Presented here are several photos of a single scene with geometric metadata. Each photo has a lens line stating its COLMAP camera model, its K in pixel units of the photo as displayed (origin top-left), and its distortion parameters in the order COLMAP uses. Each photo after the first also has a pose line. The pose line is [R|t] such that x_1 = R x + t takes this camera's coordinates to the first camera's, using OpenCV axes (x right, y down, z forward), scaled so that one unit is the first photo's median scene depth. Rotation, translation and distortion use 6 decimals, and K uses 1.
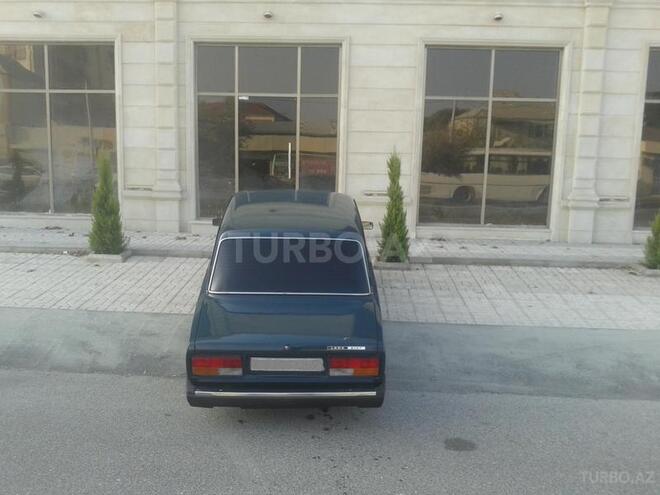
lens RADIAL K [[618.4, 0, 327.2], [0, 618.4, 269.8], [0, 0, 1]] dist [0.002269, -0.052451]
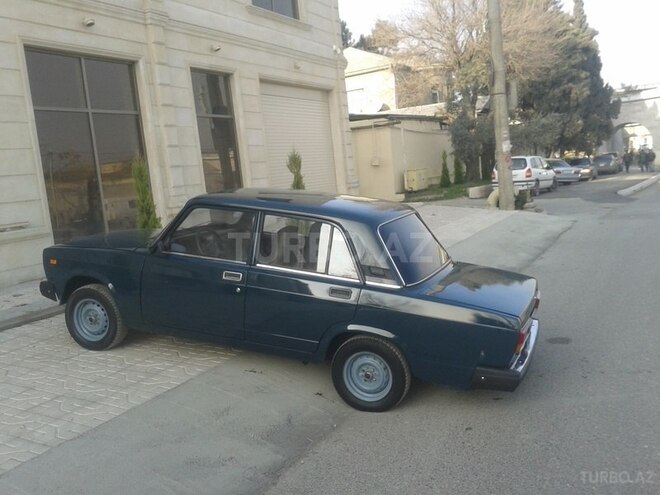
lens RADIAL K [[618.4, 0, 327.2], [0, 618.4, 269.8], [0, 0, 1]] dist [0.002269, -0.052451]
pose [[0.442782, -0.204595, 0.872975, -0.445554], [0.260115, 0.961059, 0.093306, -0.043715], [-0.858070, 0.185759, 0.478757, 0.310946]]
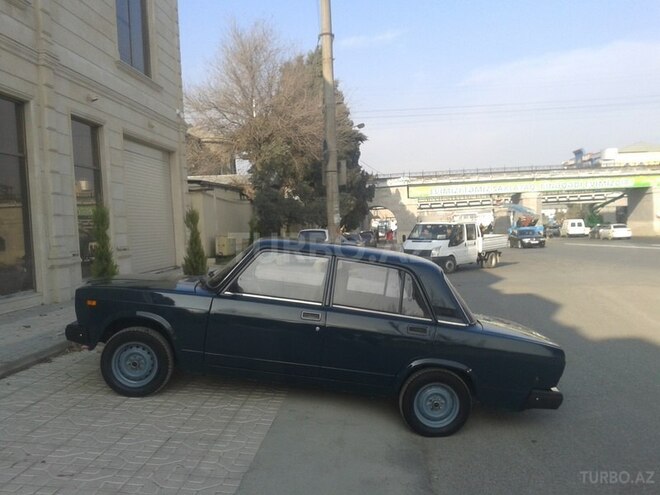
lens RADIAL K [[618.4, 0, 327.2], [0, 618.4, 269.8], [0, 0, 1]] dist [0.002269, -0.052451]
pose [[0.094804, -0.097036, 0.990755, -0.548955], [0.212415, 0.974290, 0.075098, -0.081770], [-0.972570, 0.203332, 0.112979, 0.502847]]
